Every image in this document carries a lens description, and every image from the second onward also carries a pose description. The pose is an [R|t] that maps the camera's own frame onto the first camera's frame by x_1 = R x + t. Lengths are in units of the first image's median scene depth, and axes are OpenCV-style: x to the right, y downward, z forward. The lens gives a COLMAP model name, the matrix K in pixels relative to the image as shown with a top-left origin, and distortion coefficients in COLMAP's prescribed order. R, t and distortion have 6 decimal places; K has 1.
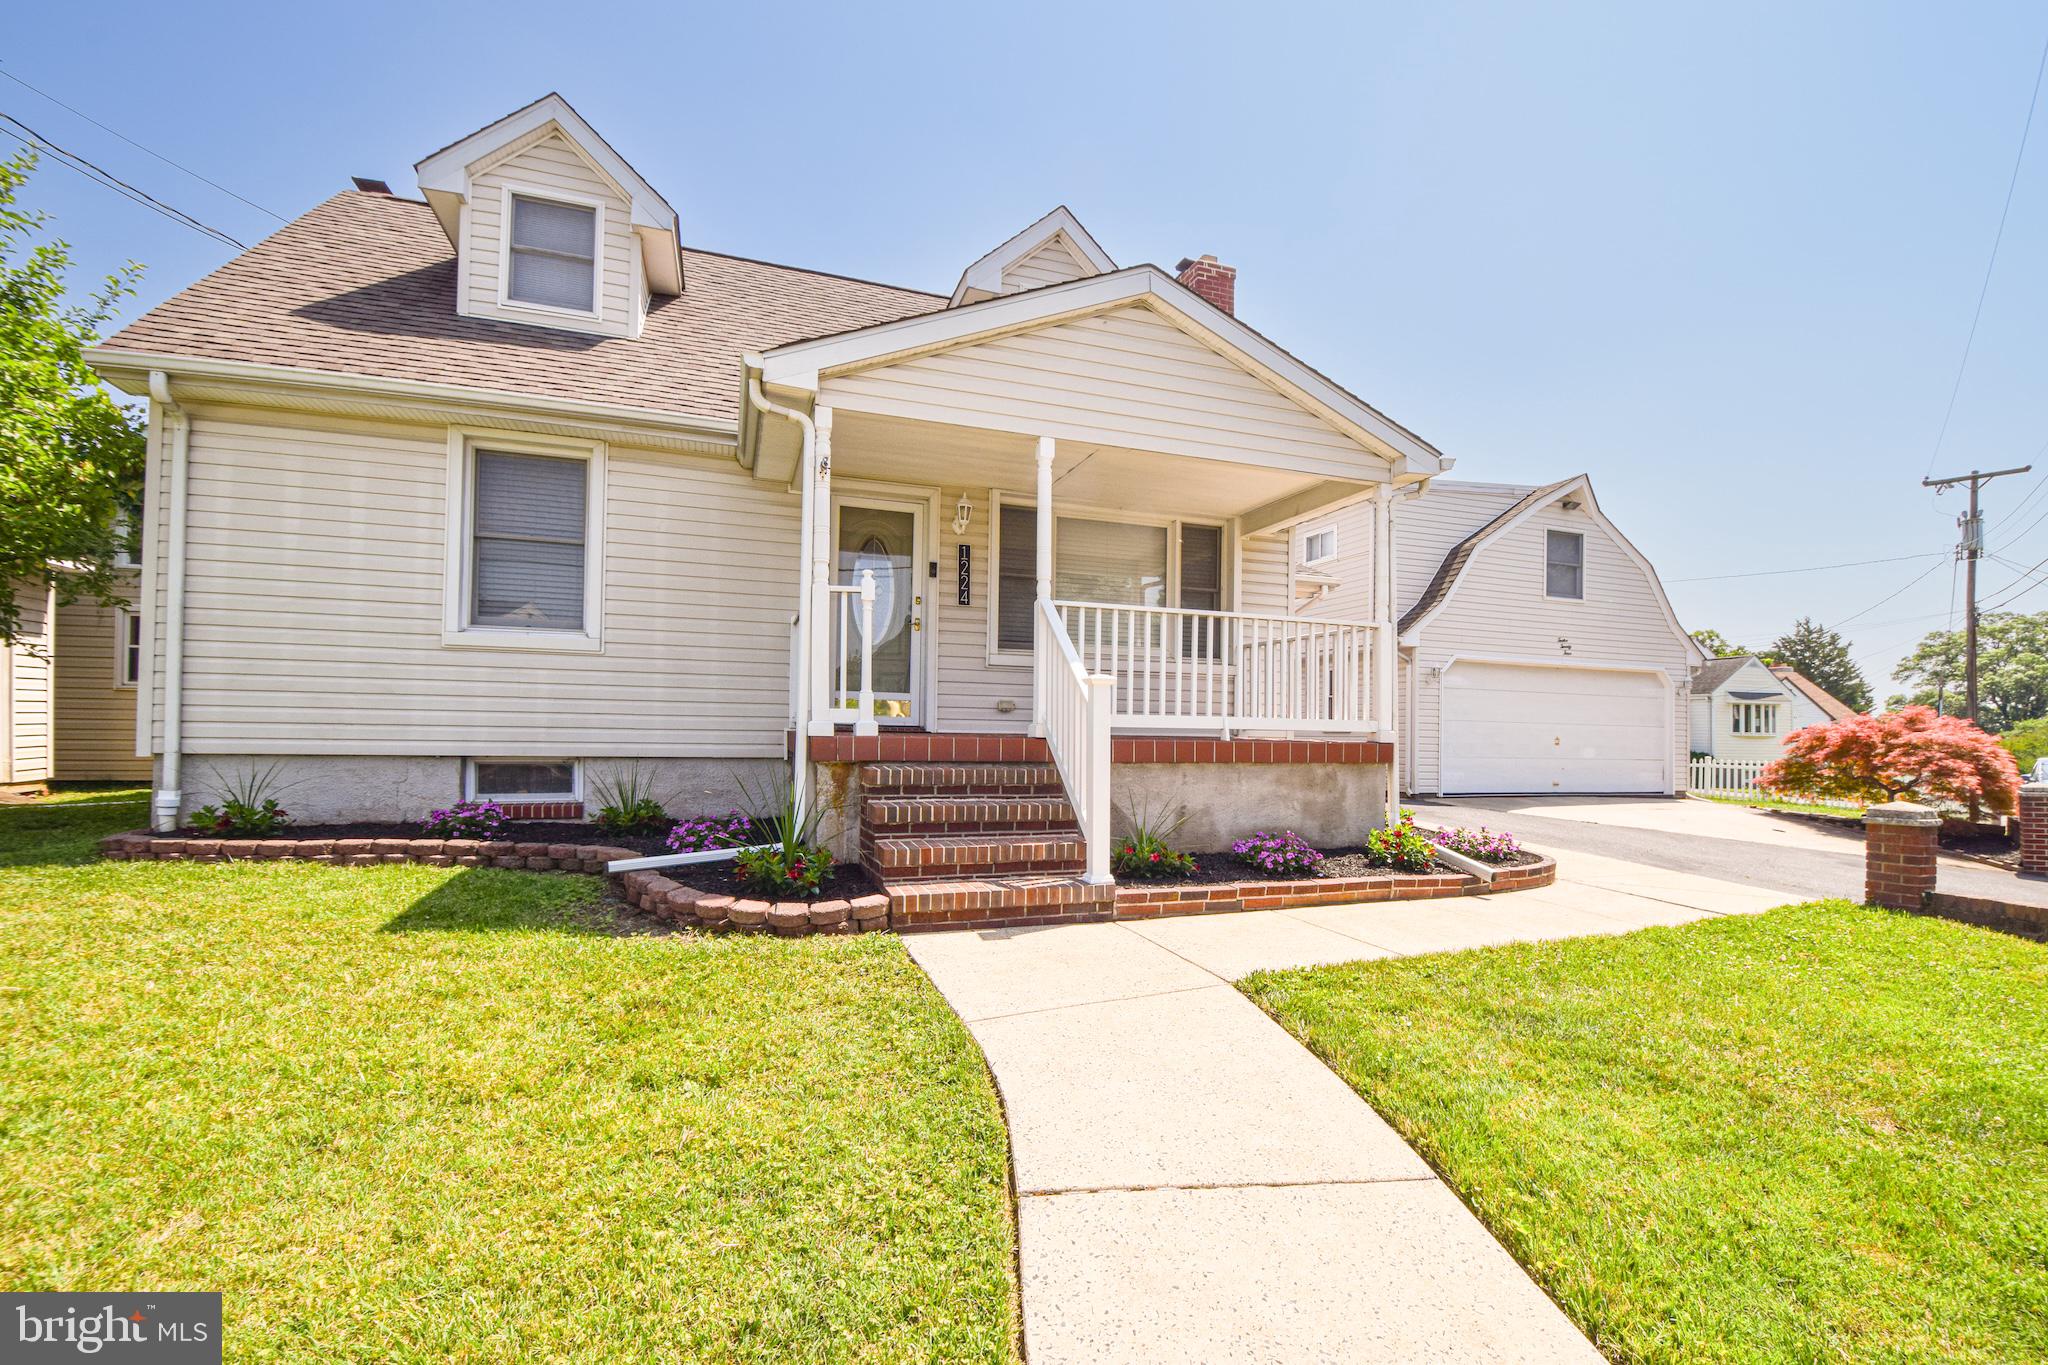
lens RADIAL K [[897.5, 0, 1049.8], [0, 897.5, 721.5], [0, 0, 1]] dist [0.011060, -0.018020]
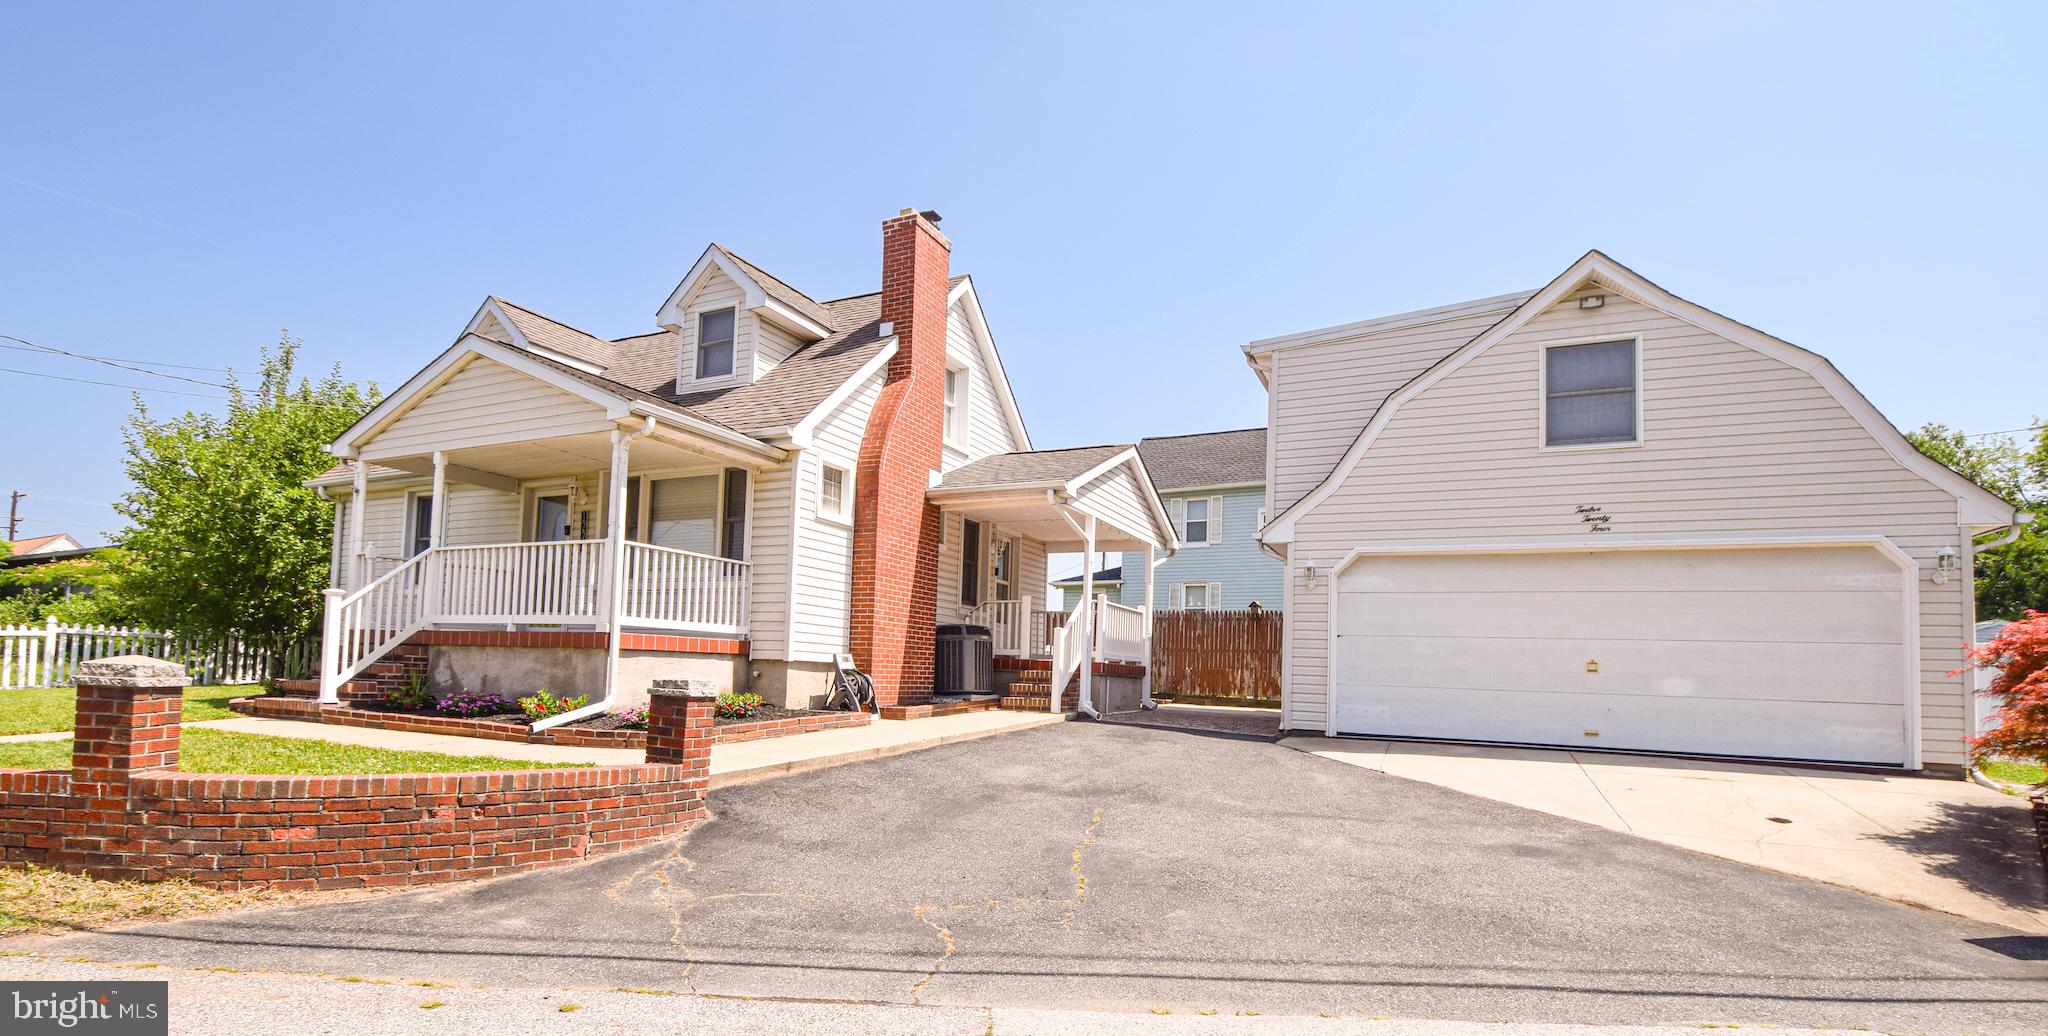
lens RADIAL K [[984.0, 0, 978.9], [0, 984.0, 624.7], [0, 0, 1]] dist [0.009678, -0.012817]
pose [[0.677432, -0.034476, -0.734778, 0.981916], [-0.012831, 0.998195, -0.058664, 0.049016], [0.735474, 0.049169, 0.675767, 0.250394]]
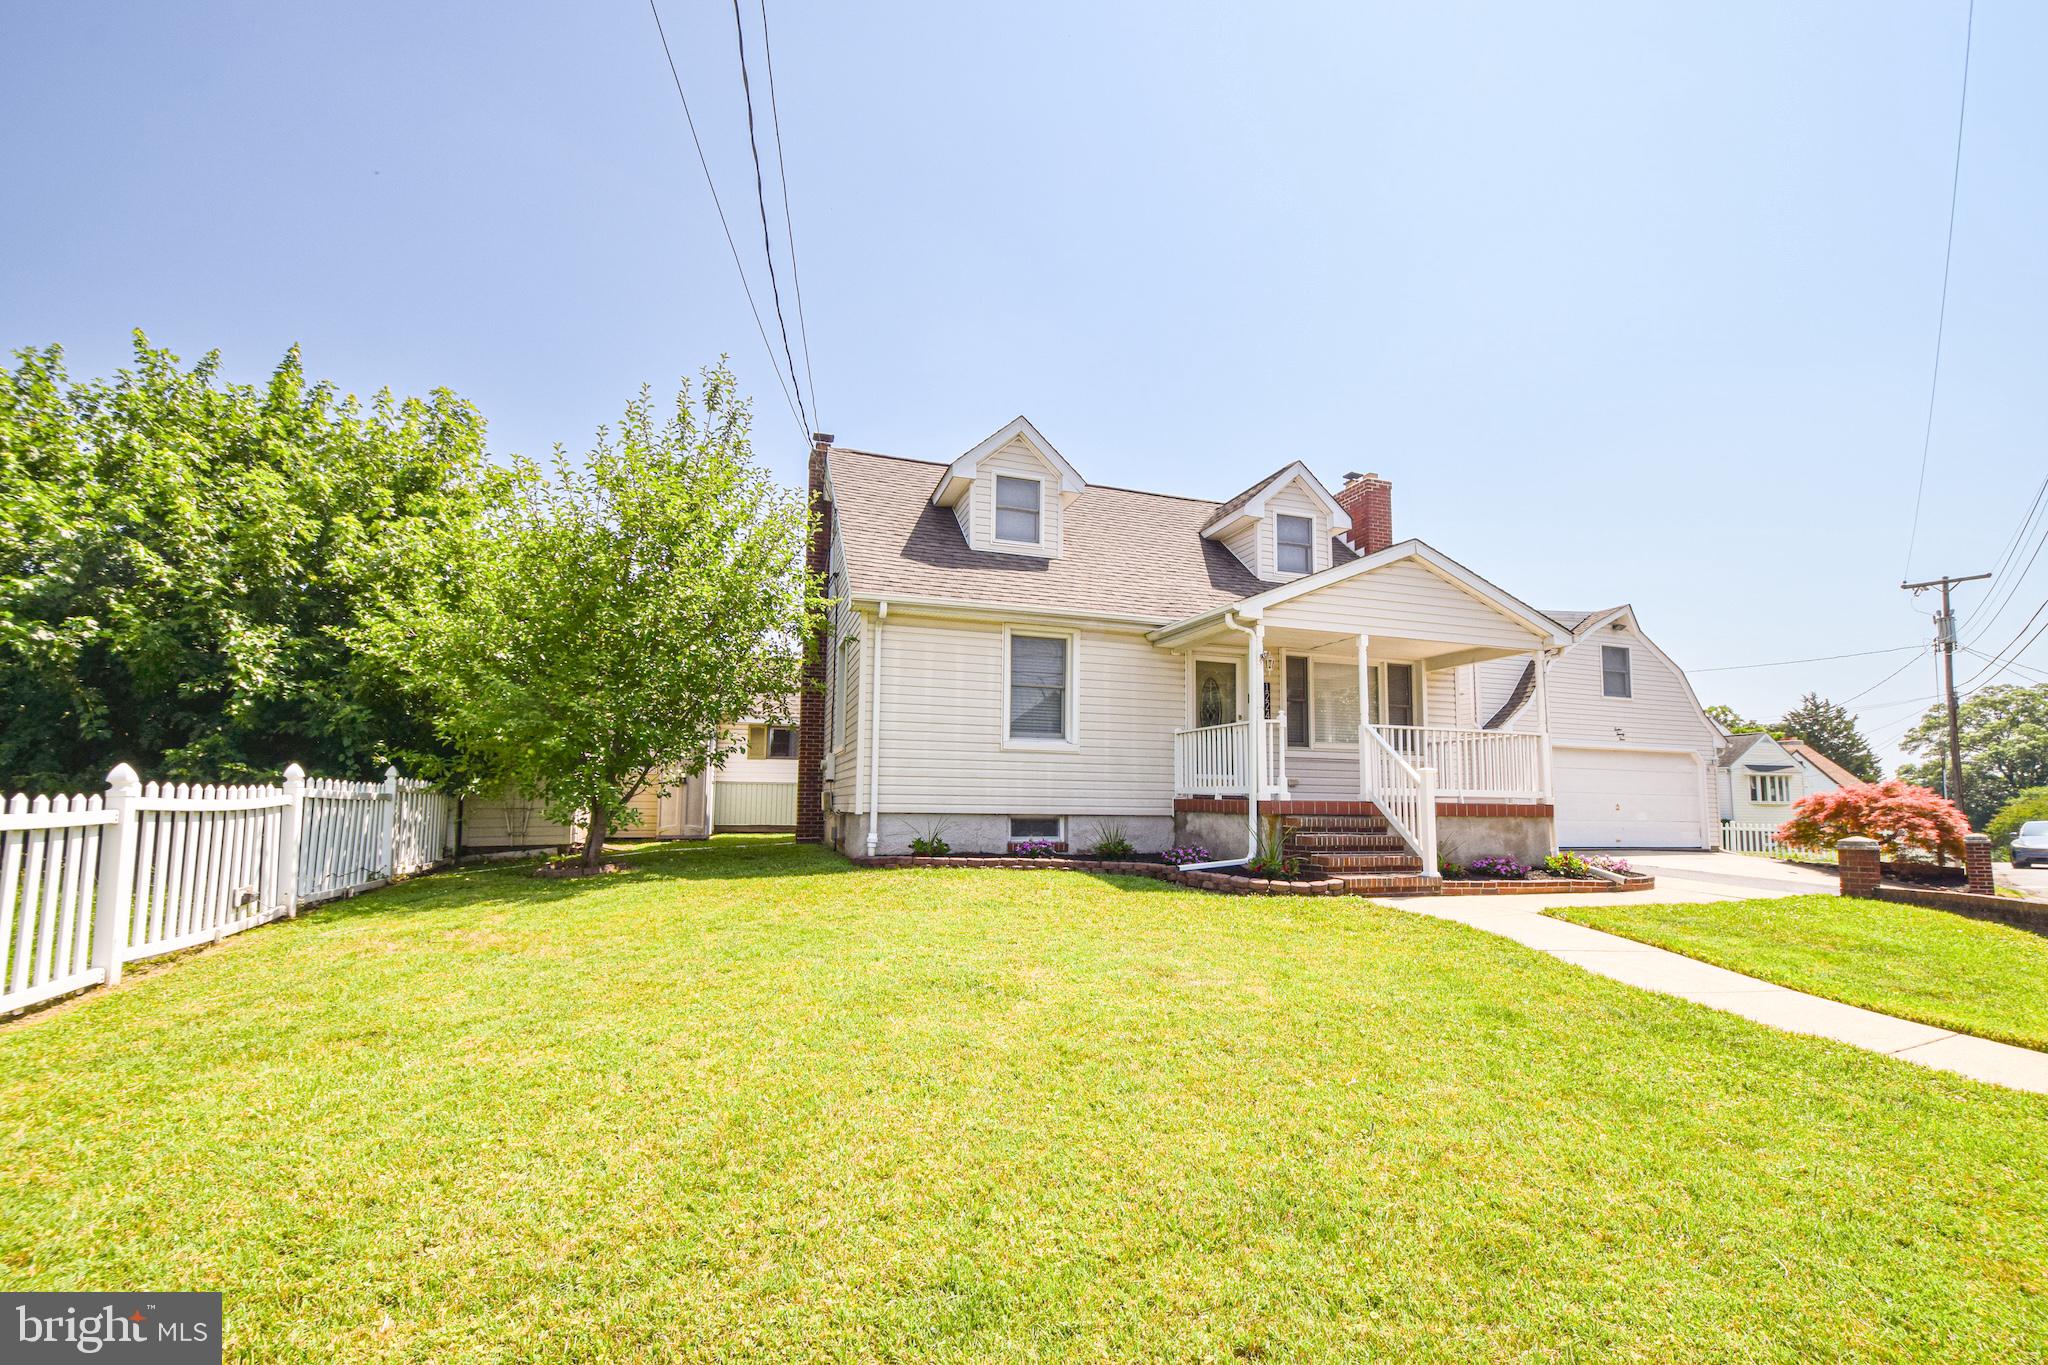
lens RADIAL K [[897.5, 0, 1049.8], [0, 897.5, 721.5], [0, 0, 1]] dist [0.011060, -0.018020]
pose [[0.999946, -0.004512, -0.009330, -0.300602], [0.003747, 0.996753, -0.080438, 0.000416], [0.009663, 0.080398, 0.996716, -0.384898]]
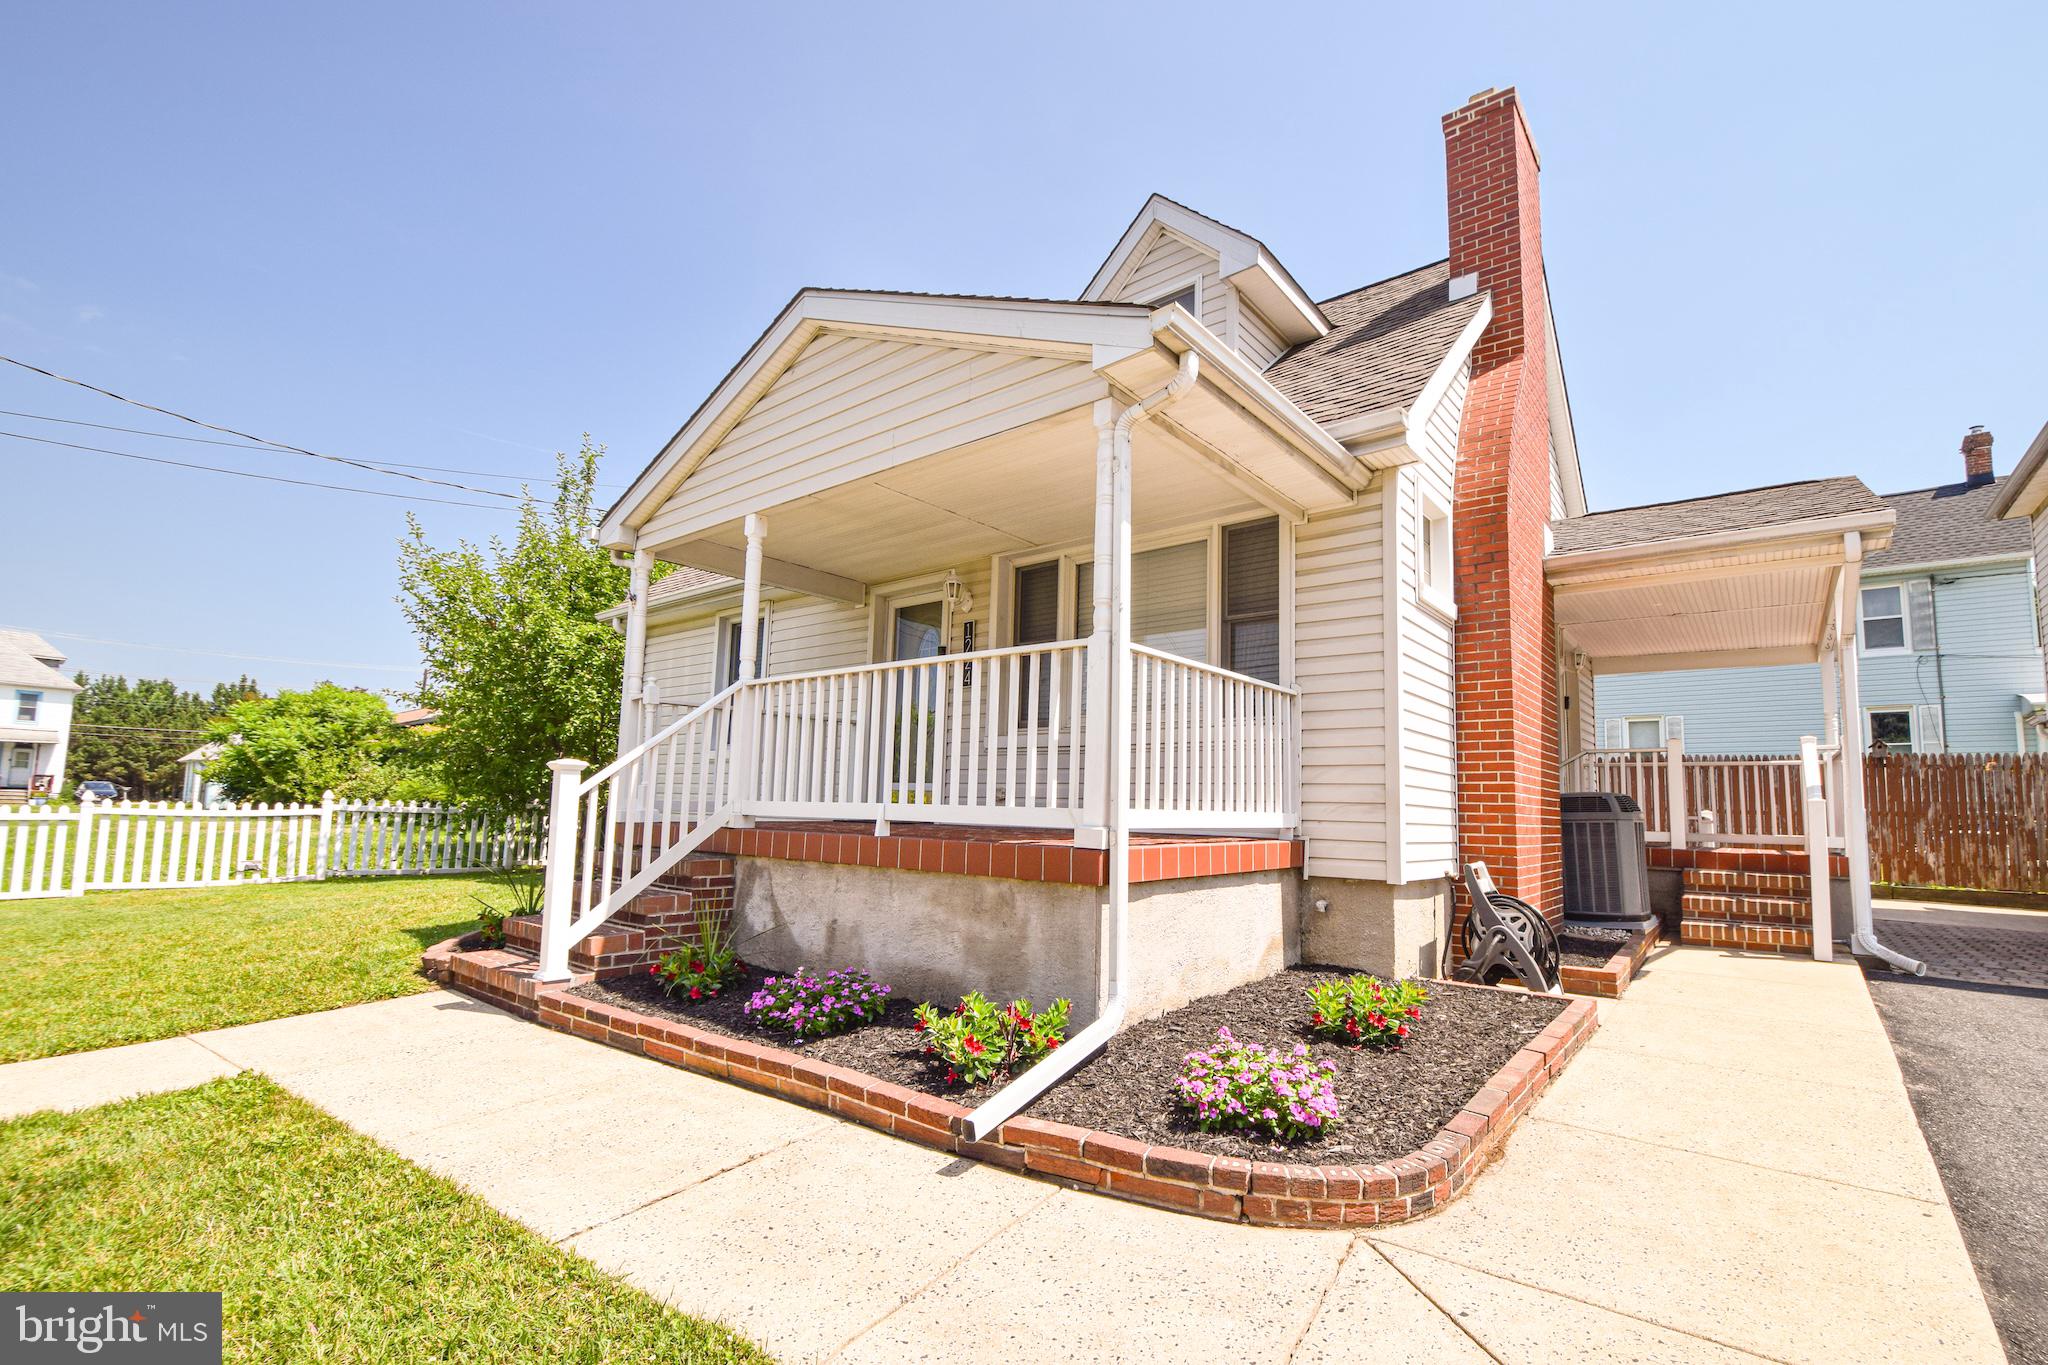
lens RADIAL K [[897.5, 0, 1049.8], [0, 897.5, 721.5], [0, 0, 1]] dist [0.011060, -0.018020]
pose [[0.521488, -0.088205, -0.848688, 0.468366], [-0.006972, 0.994169, -0.107609, 0.003235], [0.853230, 0.062034, 0.517832, 0.382388]]
